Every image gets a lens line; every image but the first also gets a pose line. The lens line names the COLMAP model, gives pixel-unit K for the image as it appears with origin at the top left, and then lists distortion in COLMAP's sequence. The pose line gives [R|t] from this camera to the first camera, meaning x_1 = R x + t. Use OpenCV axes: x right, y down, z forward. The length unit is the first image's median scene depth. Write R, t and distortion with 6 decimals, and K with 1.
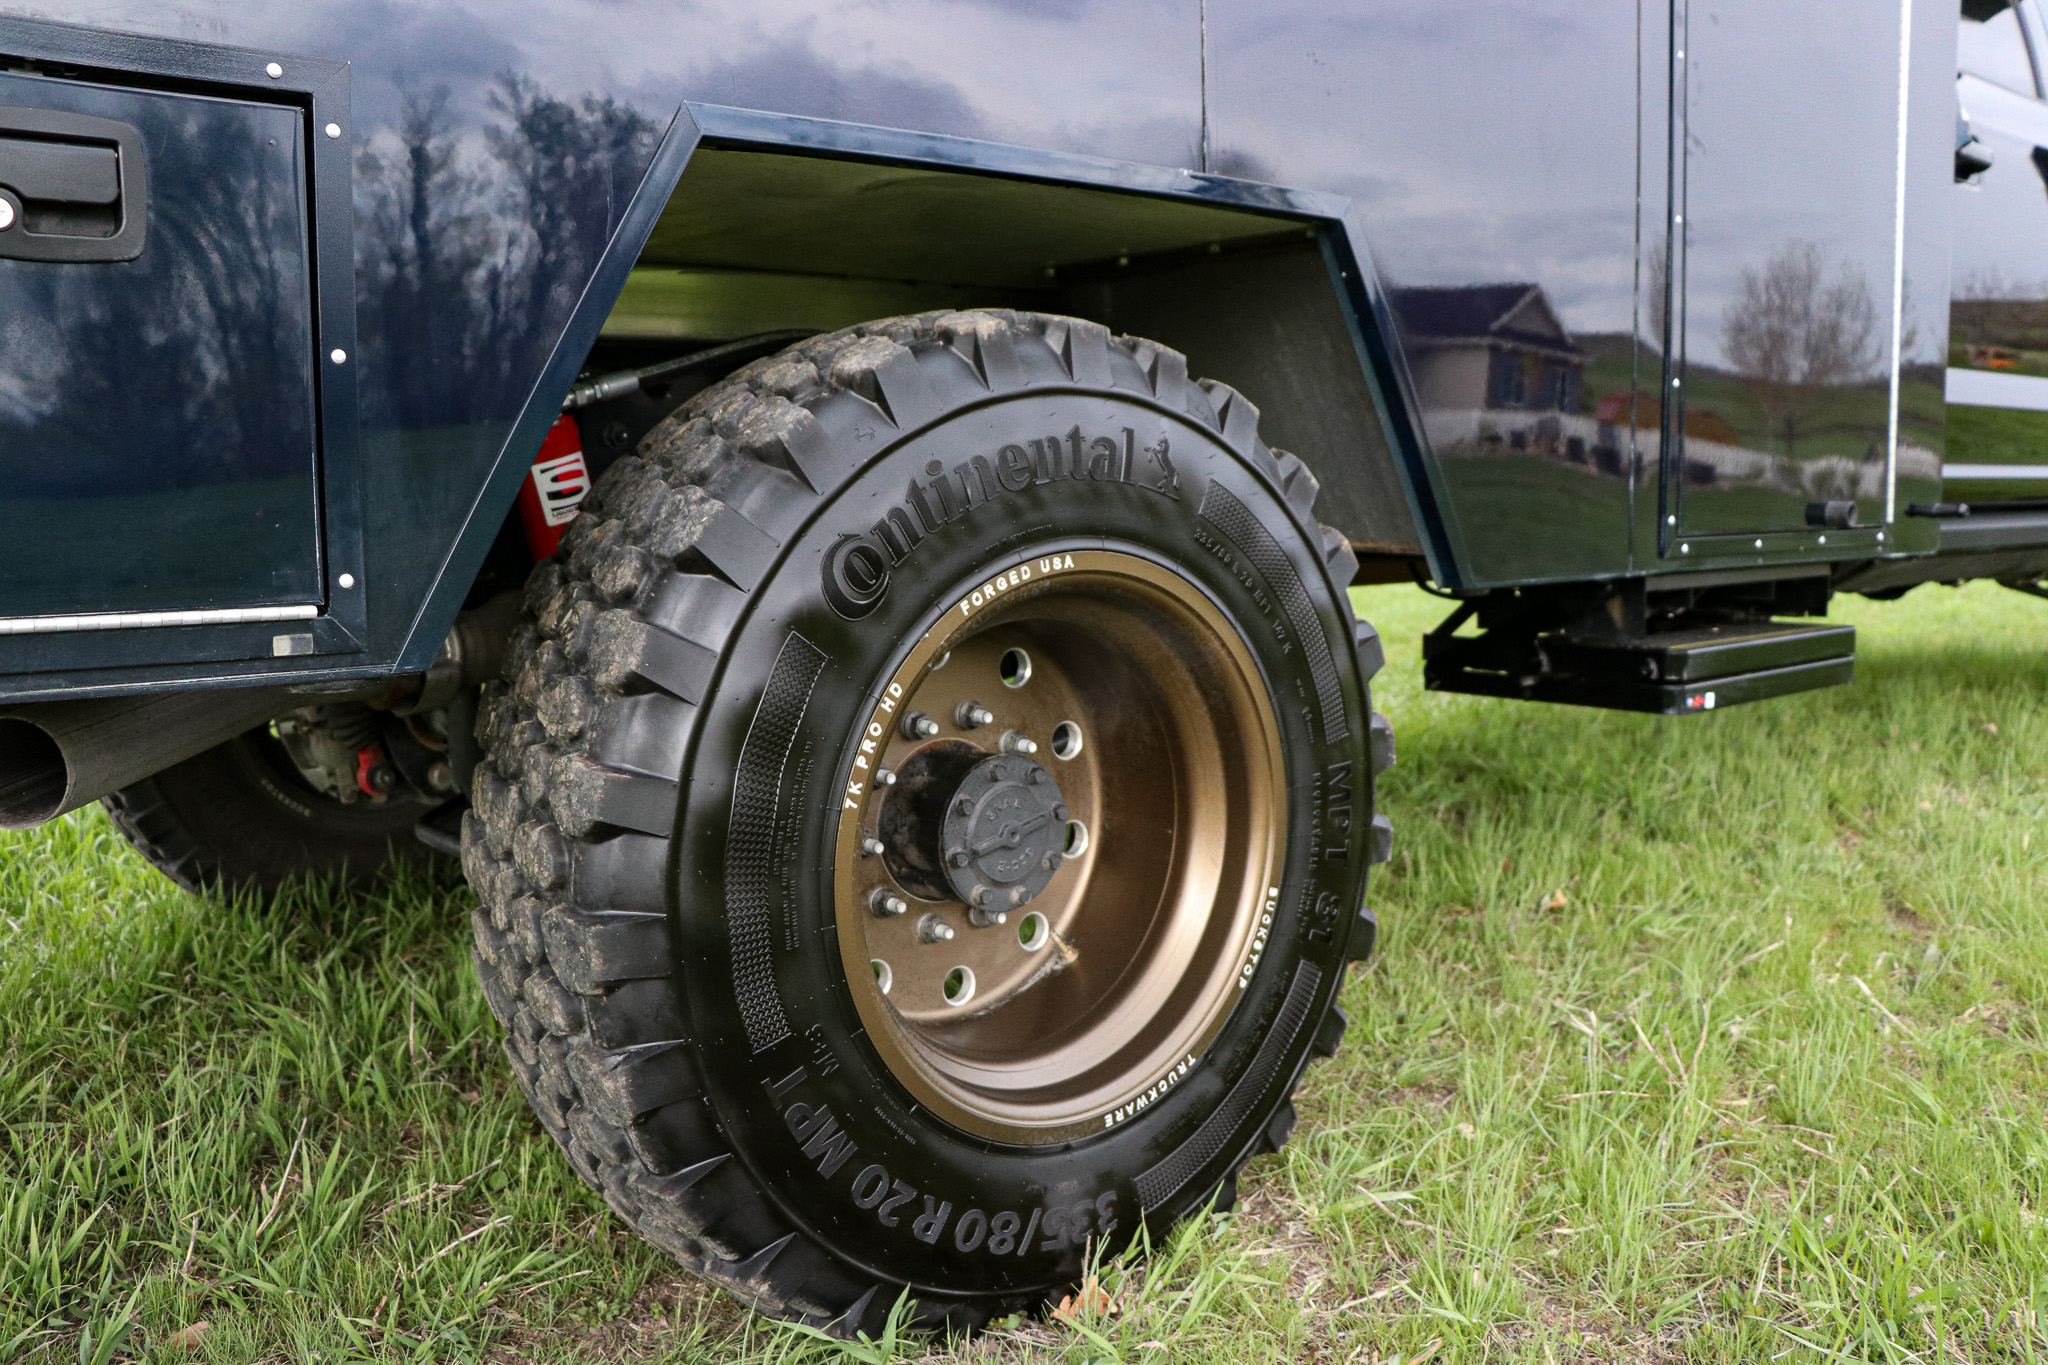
lens RADIAL K [[1691.8, 0, 965.0], [0, 1691.8, 633.4], [0, 0, 1]] dist [-0.174378, 0.136241]
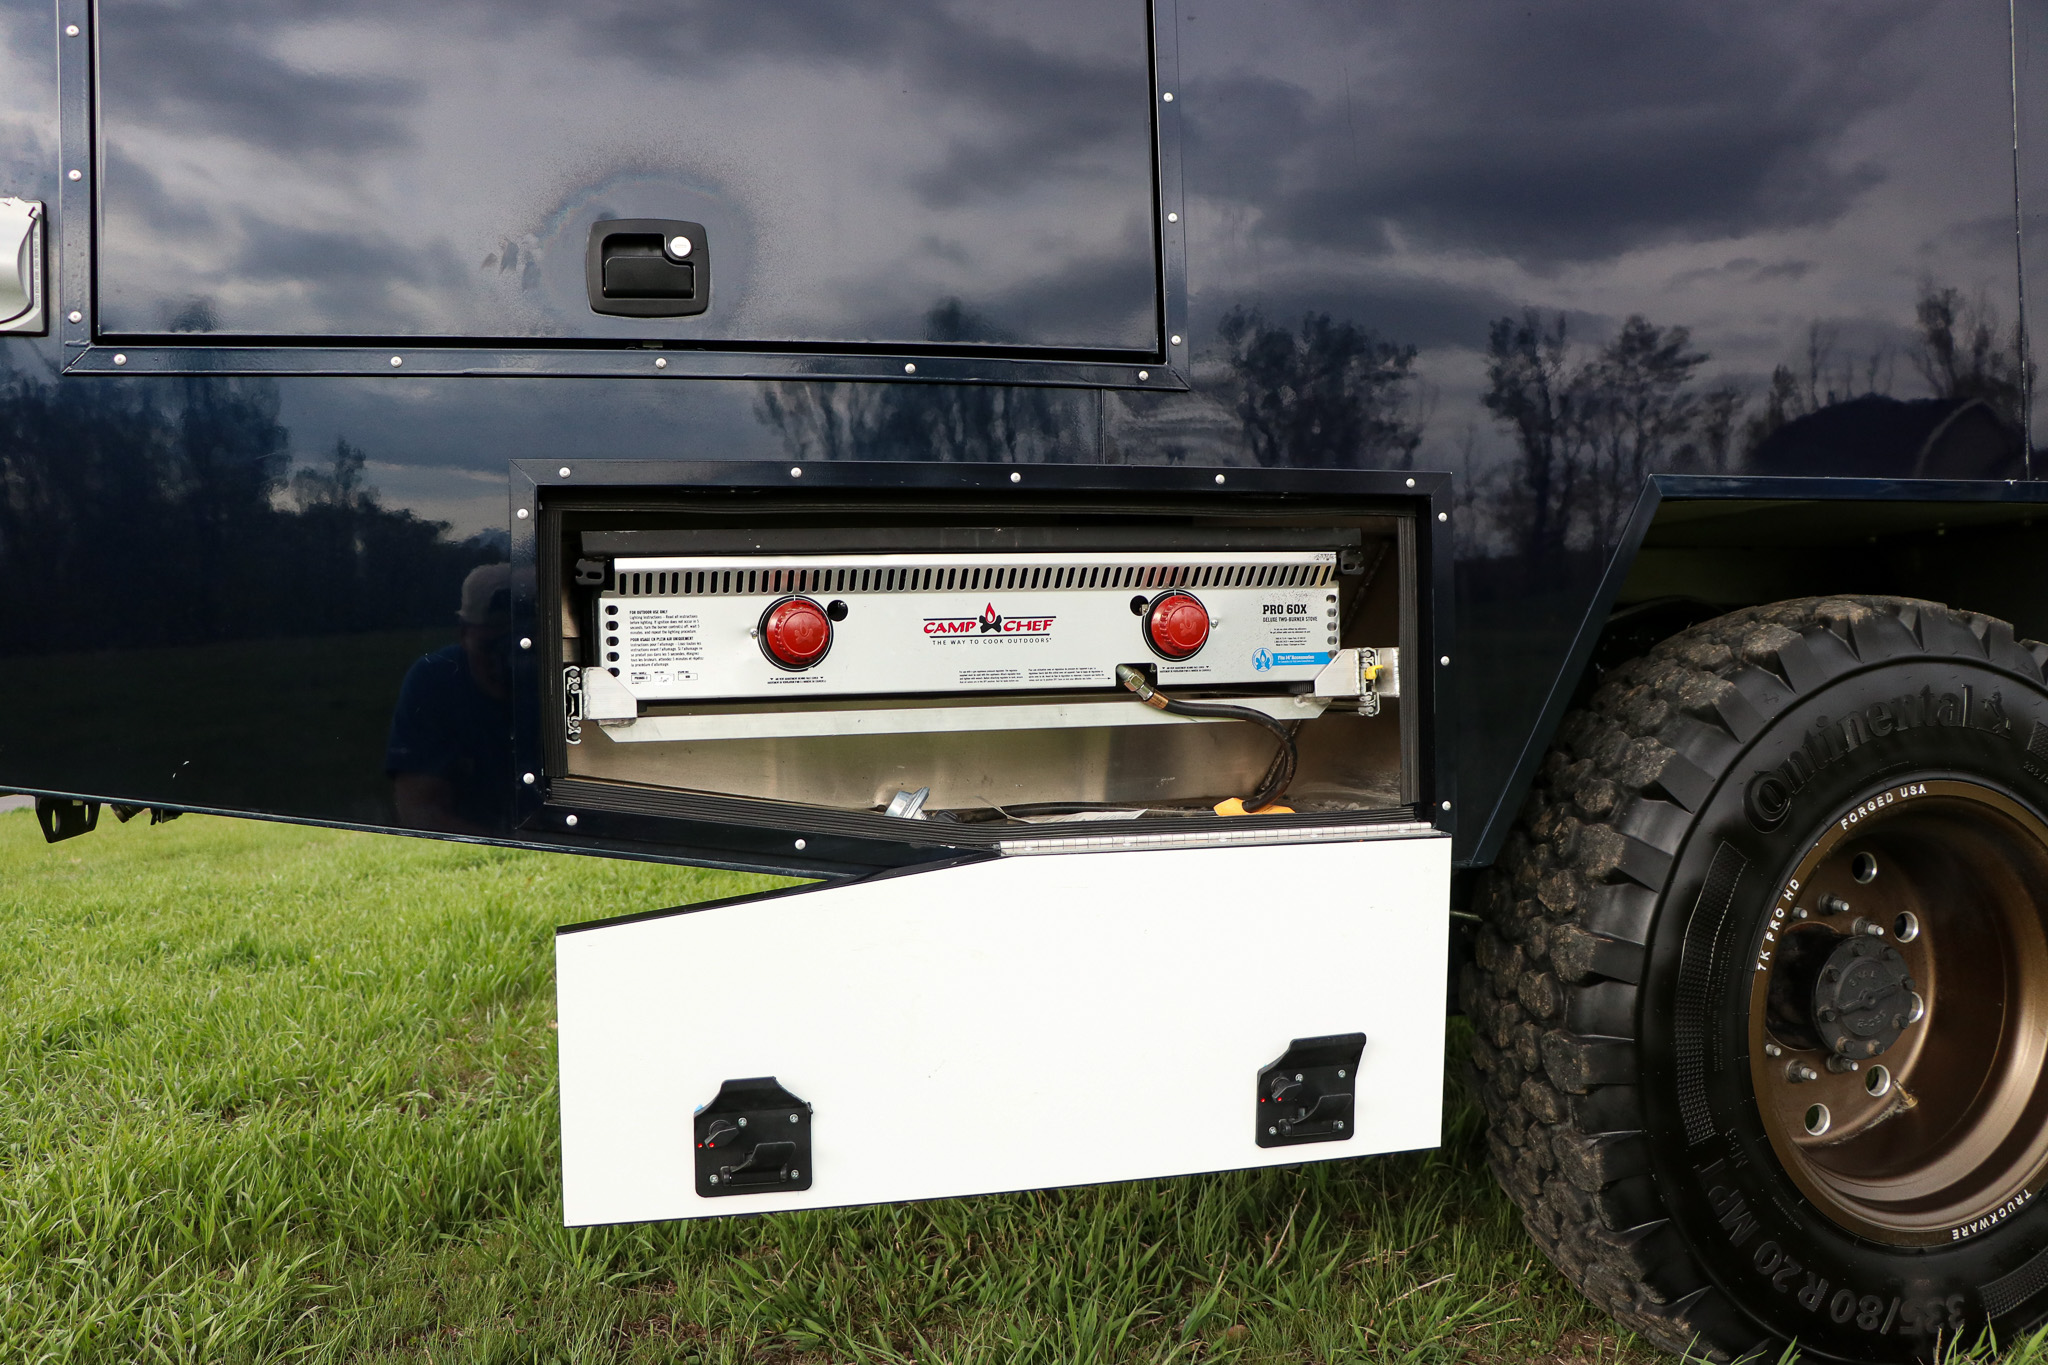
lens RADIAL K [[1691.8, 0, 982.7], [0, 1691.8, 676.4], [0, 0, 1]] dist [-0.174378, 0.136241]
pose [[0.923493, -0.009215, -0.383505, -0.134290], [-0.021899, 0.996815, -0.076684, -0.017870], [0.382991, 0.079215, 0.920349, -0.457123]]
